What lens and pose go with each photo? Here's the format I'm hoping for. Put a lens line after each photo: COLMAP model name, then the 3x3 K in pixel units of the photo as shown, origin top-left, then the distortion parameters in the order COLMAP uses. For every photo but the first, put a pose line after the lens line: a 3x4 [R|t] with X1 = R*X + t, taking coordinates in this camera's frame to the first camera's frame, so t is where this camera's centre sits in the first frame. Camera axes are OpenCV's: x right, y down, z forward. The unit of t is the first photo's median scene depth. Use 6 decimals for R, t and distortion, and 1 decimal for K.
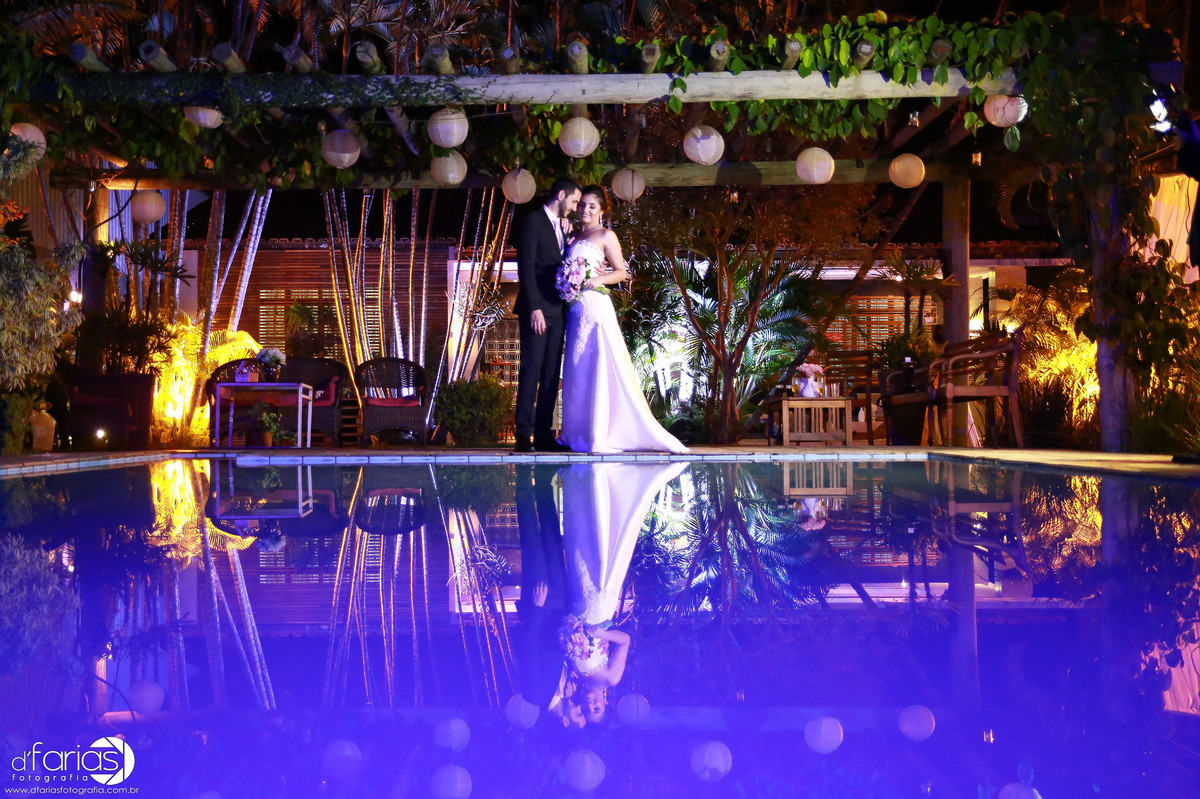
lens RADIAL K [[1459.8, 0, 600.0], [0, 1459.8, 399.5], [0, 0, 1]] dist [-0.001692, -0.000774]
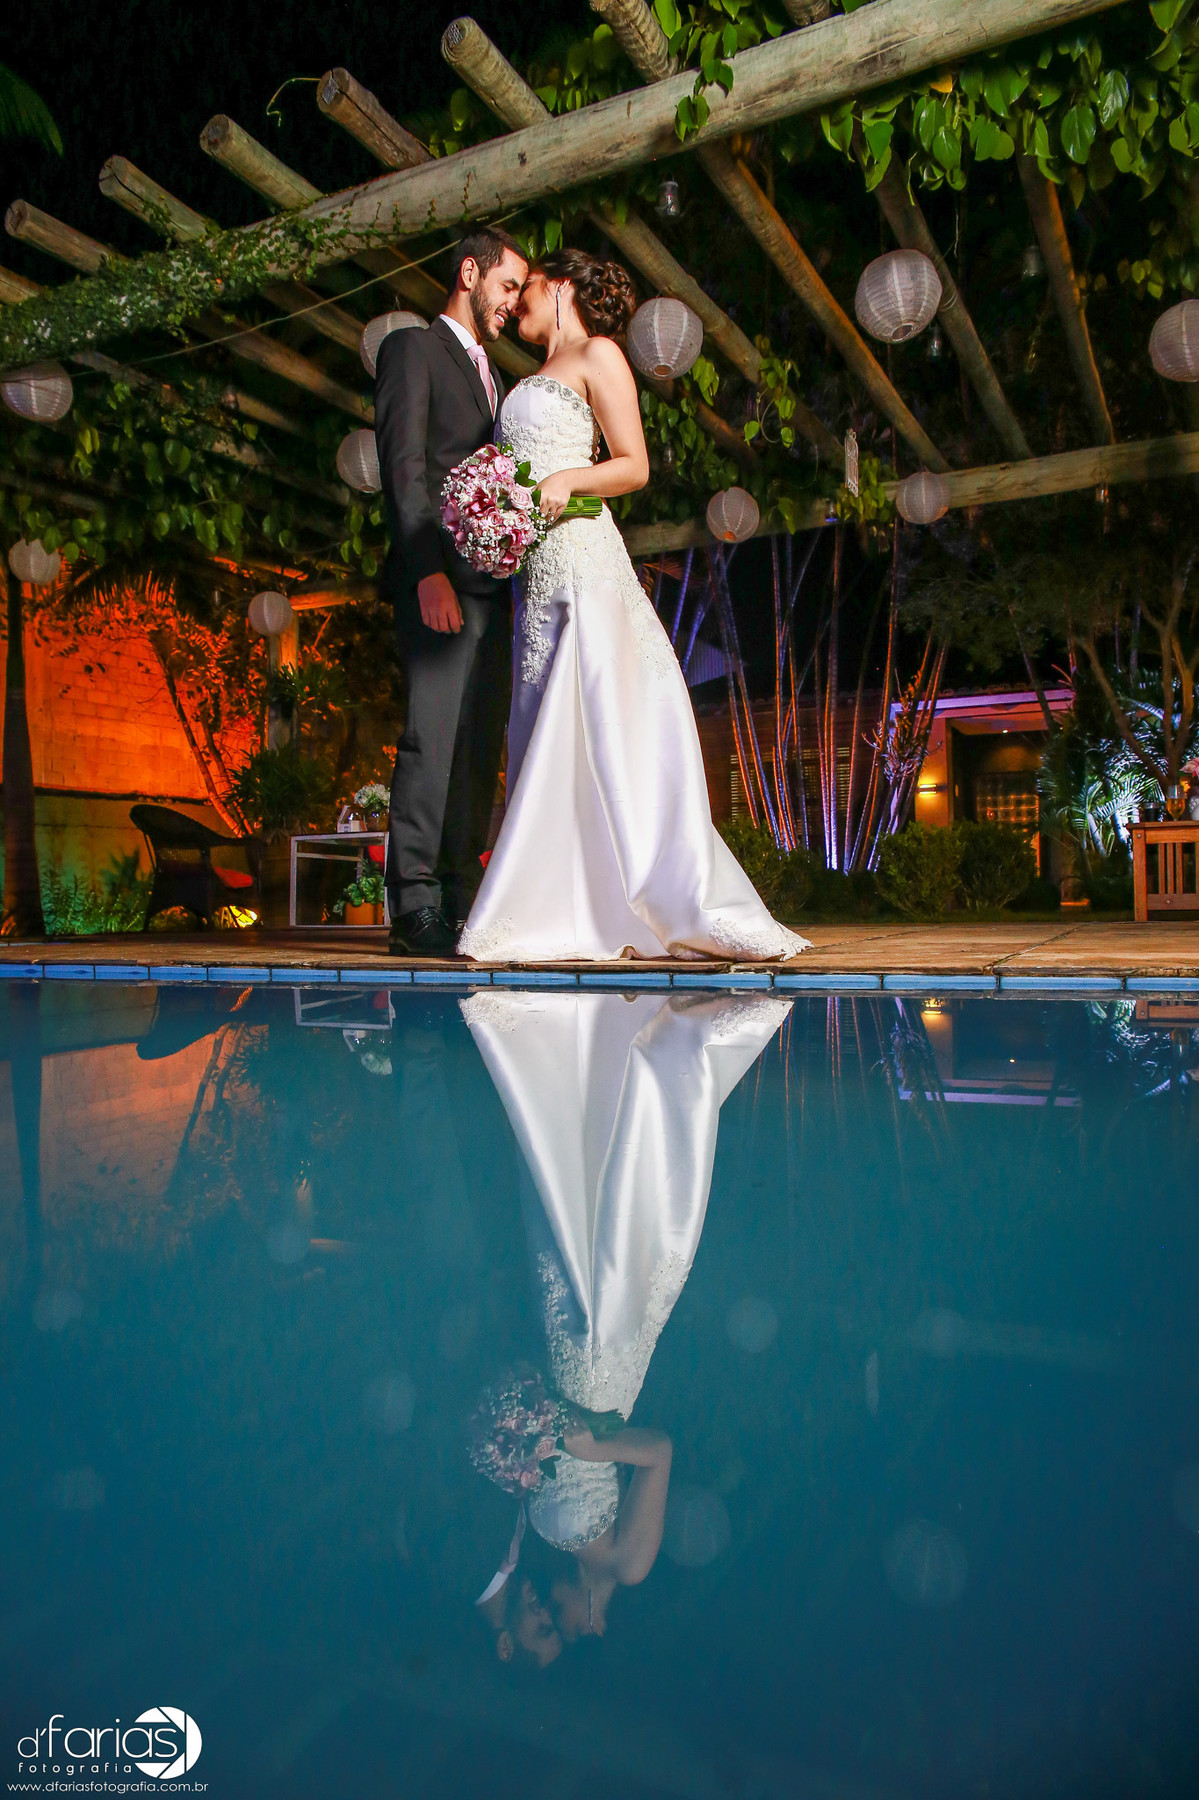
lens RADIAL K [[1237.9, 0, 599.5], [0, 1237.9, 900.0], [0, 0, 1]] dist [-0.000137, 0.000139]
pose [[0.900580, -0.006881, -0.434636, 0.145236], [0.018216, 0.999594, 0.021918, 0.012031], [0.434309, -0.027656, 0.900339, 0.532729]]
